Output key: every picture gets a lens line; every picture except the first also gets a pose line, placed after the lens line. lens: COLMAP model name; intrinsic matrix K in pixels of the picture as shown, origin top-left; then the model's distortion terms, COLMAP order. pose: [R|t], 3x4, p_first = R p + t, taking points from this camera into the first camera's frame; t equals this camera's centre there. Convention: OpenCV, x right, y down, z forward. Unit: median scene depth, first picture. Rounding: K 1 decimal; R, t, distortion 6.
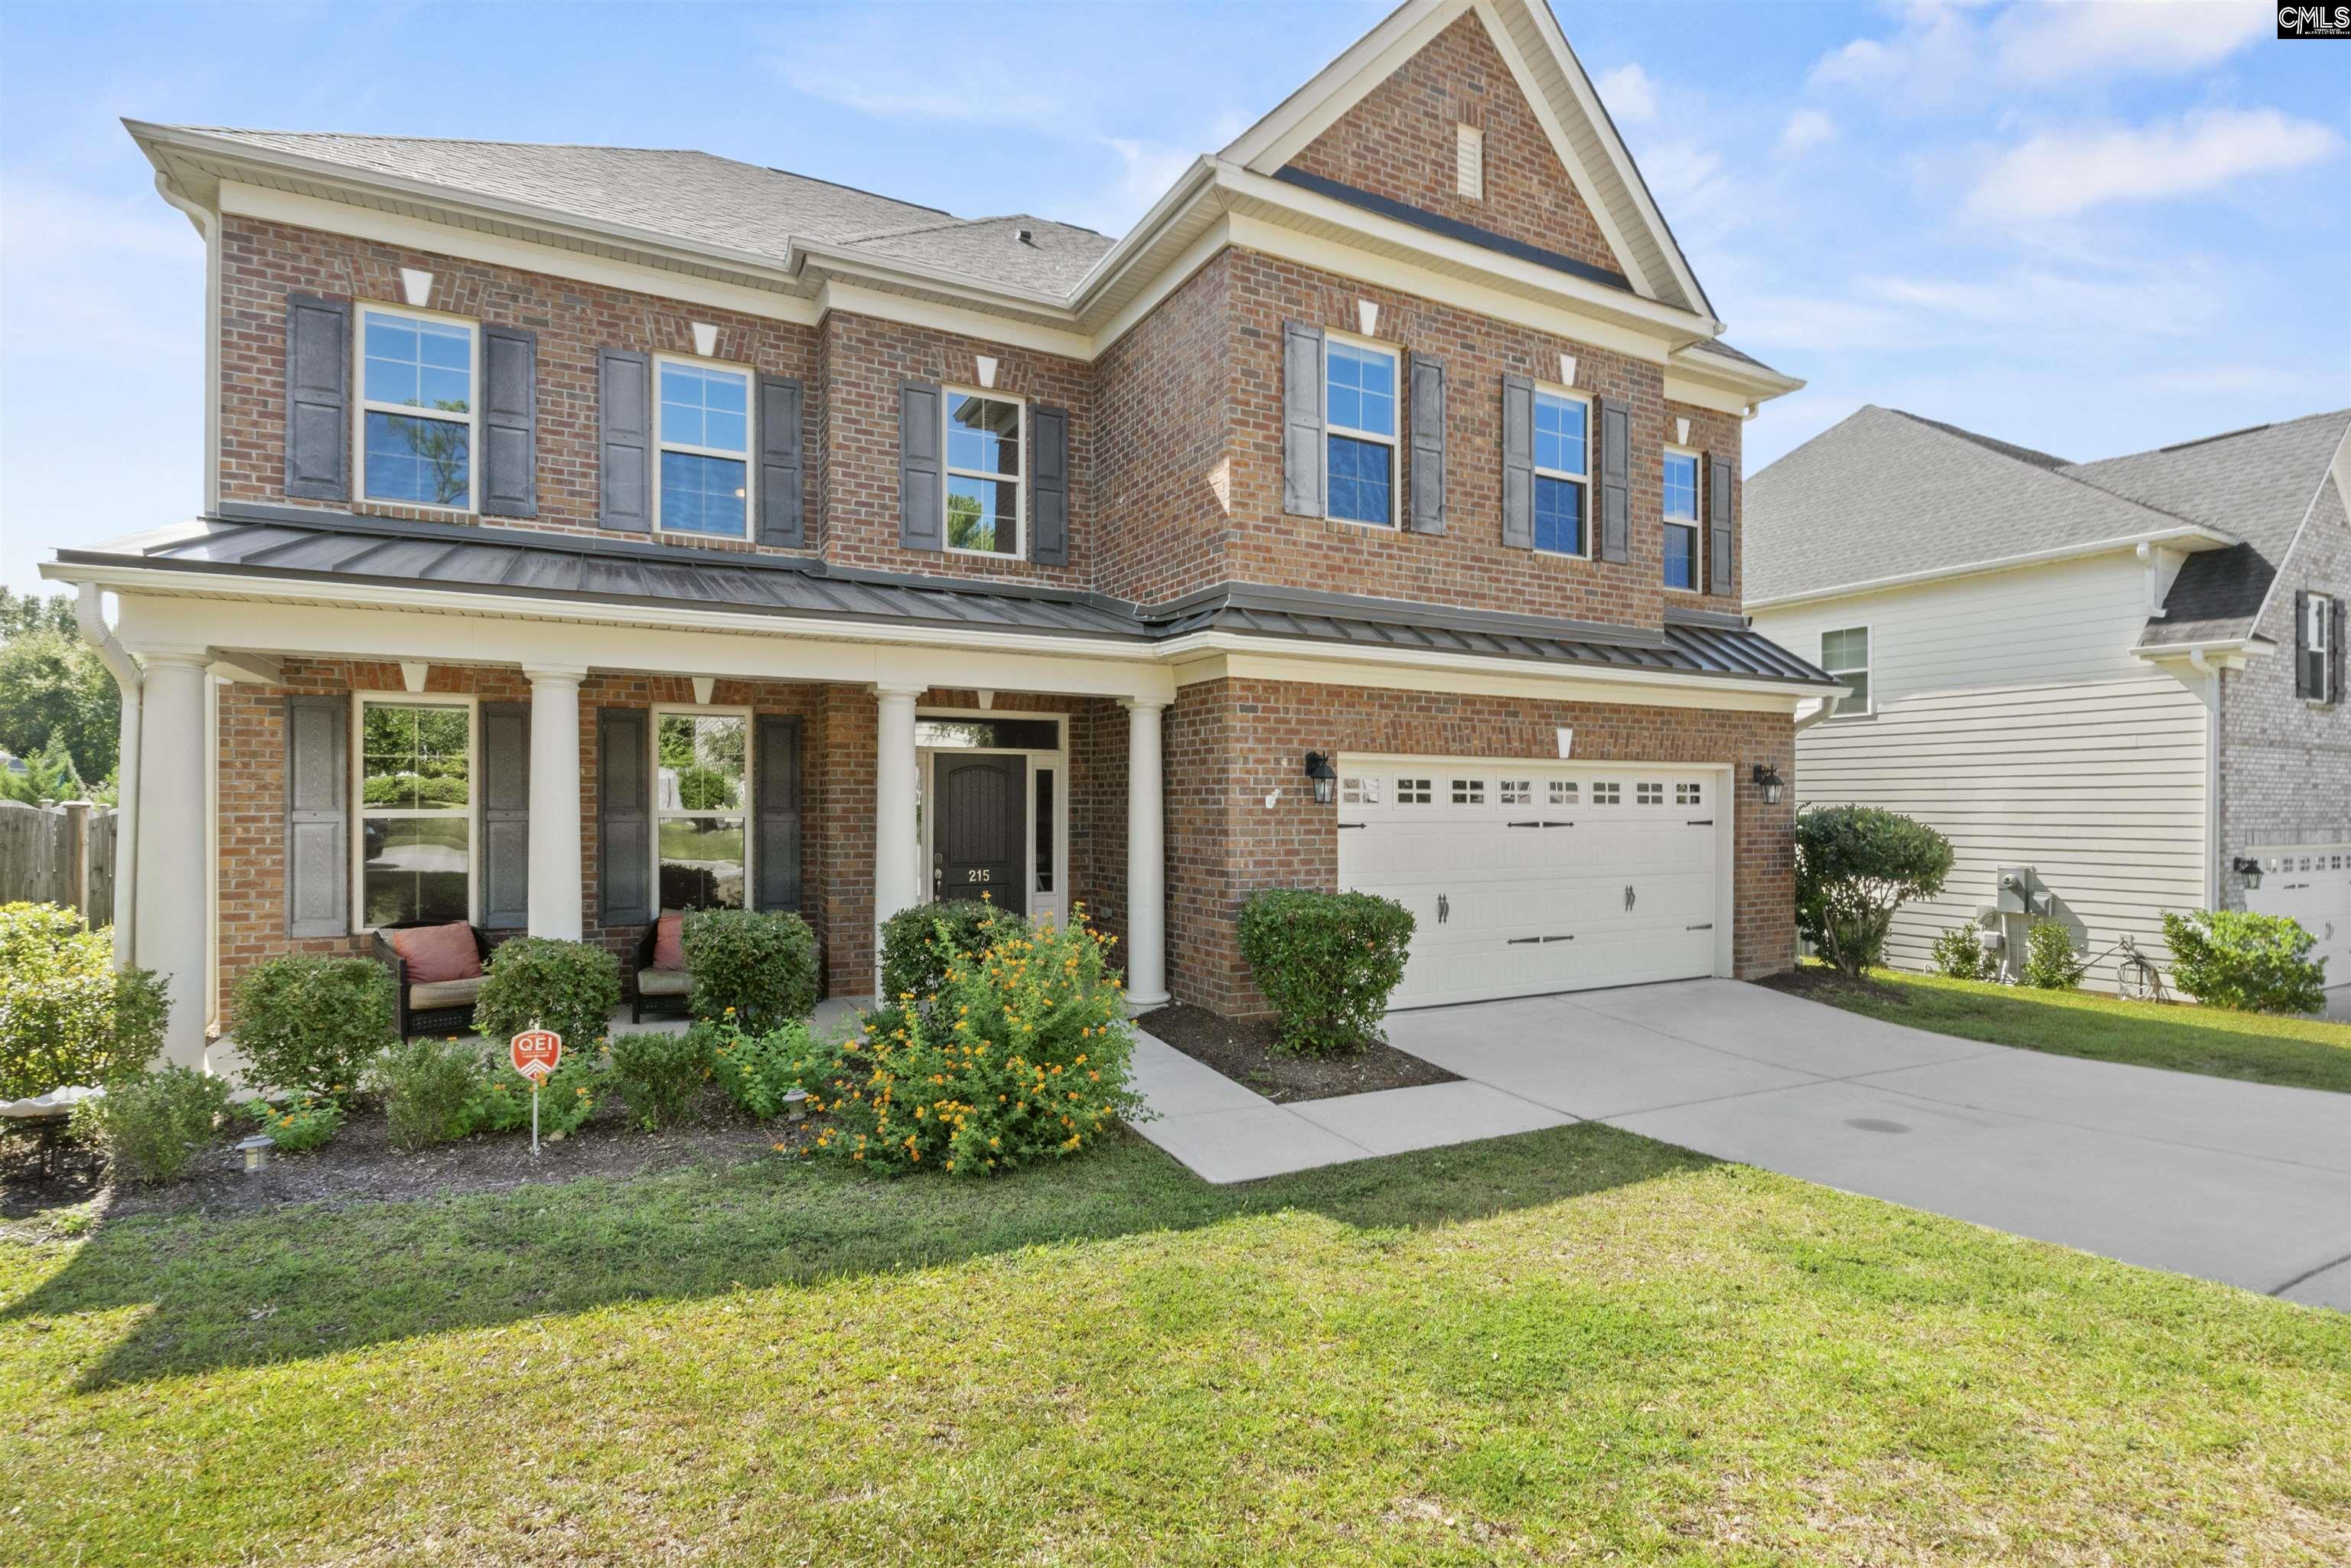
lens RADIAL K [[1157.4, 0, 1194.8], [0, 1157.4, 816.3], [0, 0, 1]] dist [-0.007561, -0.001050]
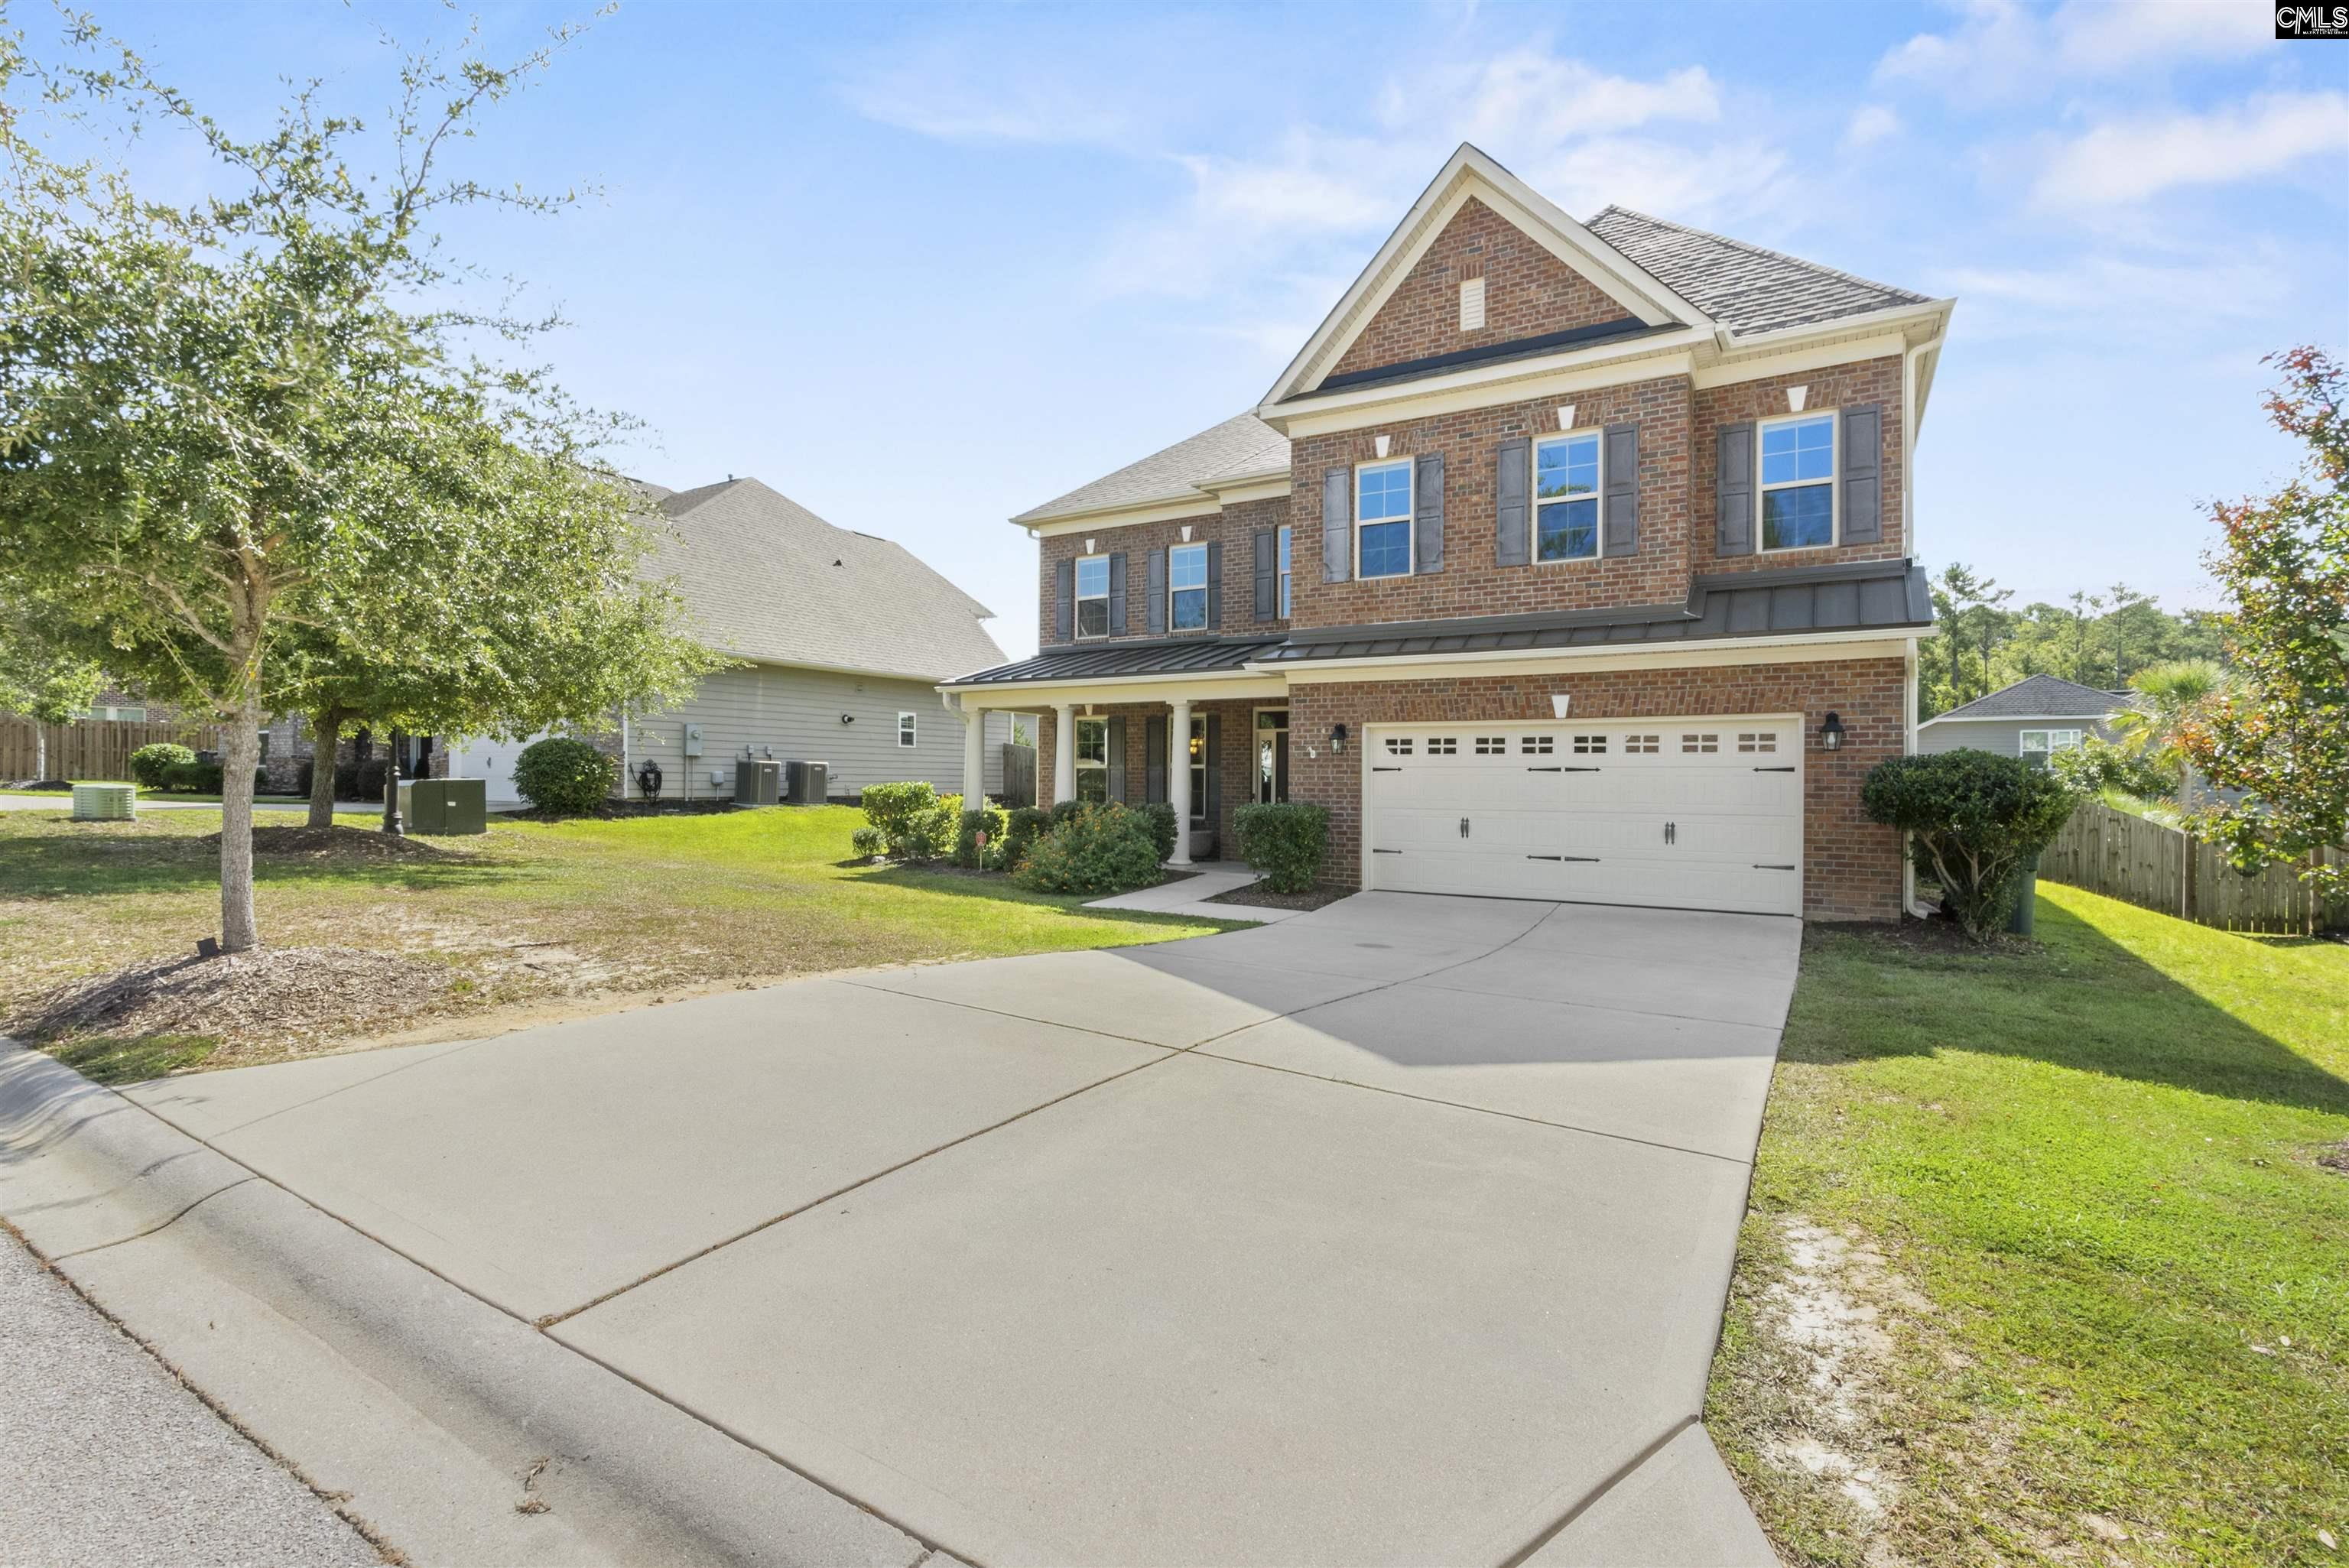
lens RADIAL K [[1072.0, 0, 1178.9], [0, 1072.0, 777.1], [0, 0, 1]] dist [-0.019236, -0.001016]
pose [[0.503223, 0.004231, -0.864146, 1.214134], [-0.005121, 0.999985, 0.001914, 0.016857], [0.864142, 0.003462, 0.503237, 0.027622]]
